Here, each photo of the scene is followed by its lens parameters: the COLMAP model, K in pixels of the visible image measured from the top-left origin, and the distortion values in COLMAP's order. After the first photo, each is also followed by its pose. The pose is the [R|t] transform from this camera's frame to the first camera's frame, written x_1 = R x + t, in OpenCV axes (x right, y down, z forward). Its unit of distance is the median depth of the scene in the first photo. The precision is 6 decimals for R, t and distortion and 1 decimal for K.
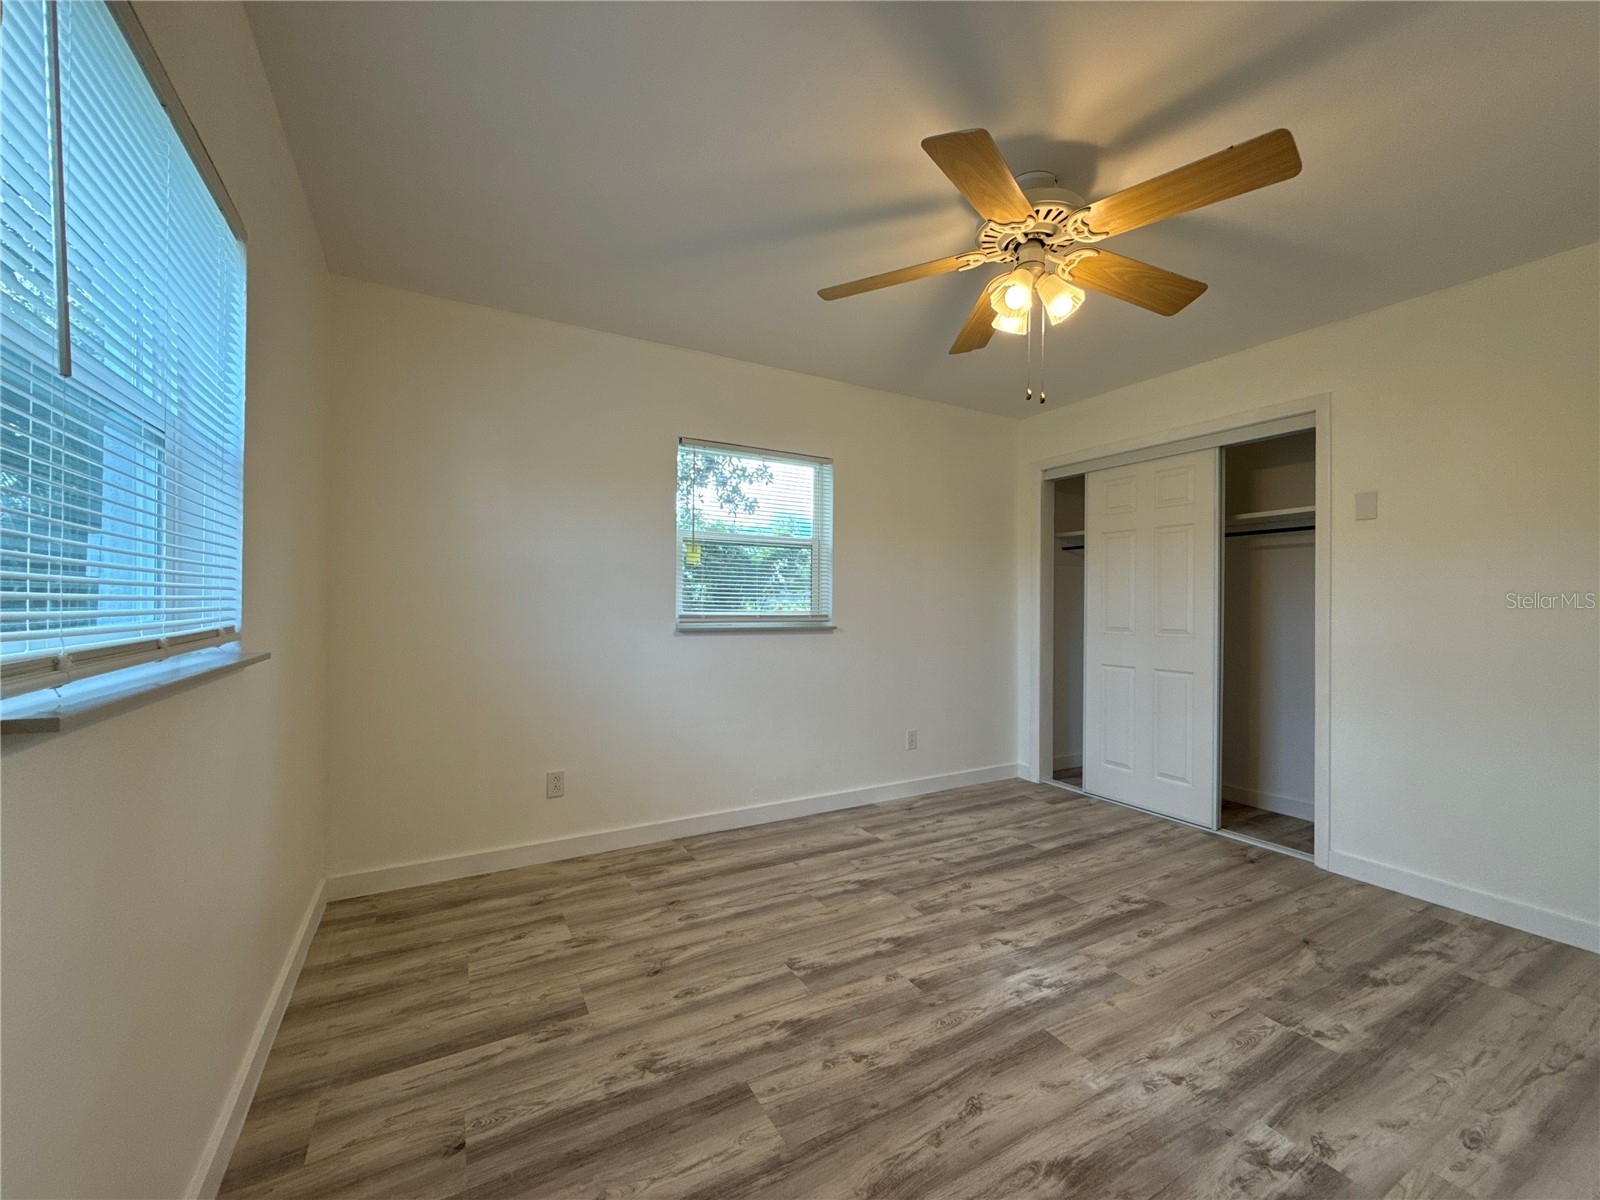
lens RADIAL K [[637.7, 0, 798.8], [0, 637.7, 608.3], [0, 0, 1]] dist [0.000304, 0.000029]
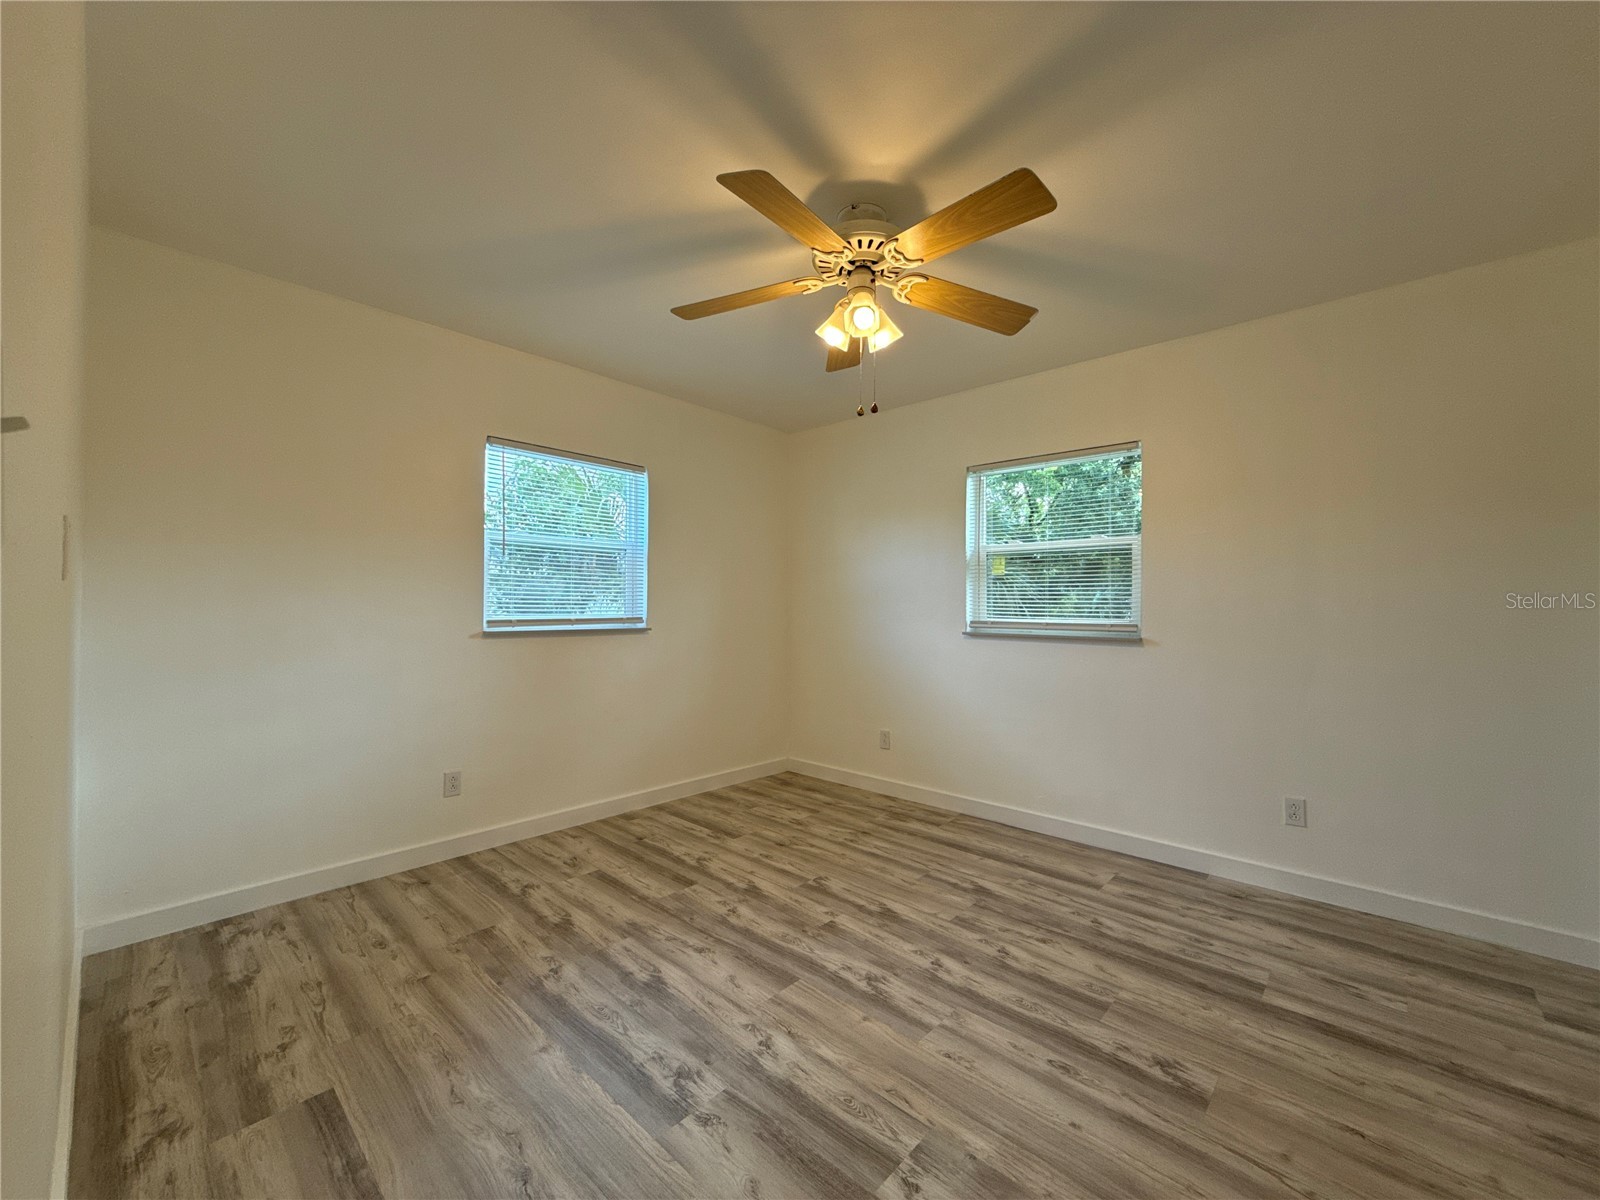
lens RADIAL K [[637.7, 0, 799.5], [0, 637.7, 610.1], [0, 0, 1]] dist [0.000304, 0.000029]
pose [[0.308529, -0.003184, -0.951210, 1.079839], [-0.011982, 0.999902, -0.007233, 0.004352], [0.951140, 0.013629, 0.308461, 0.465454]]
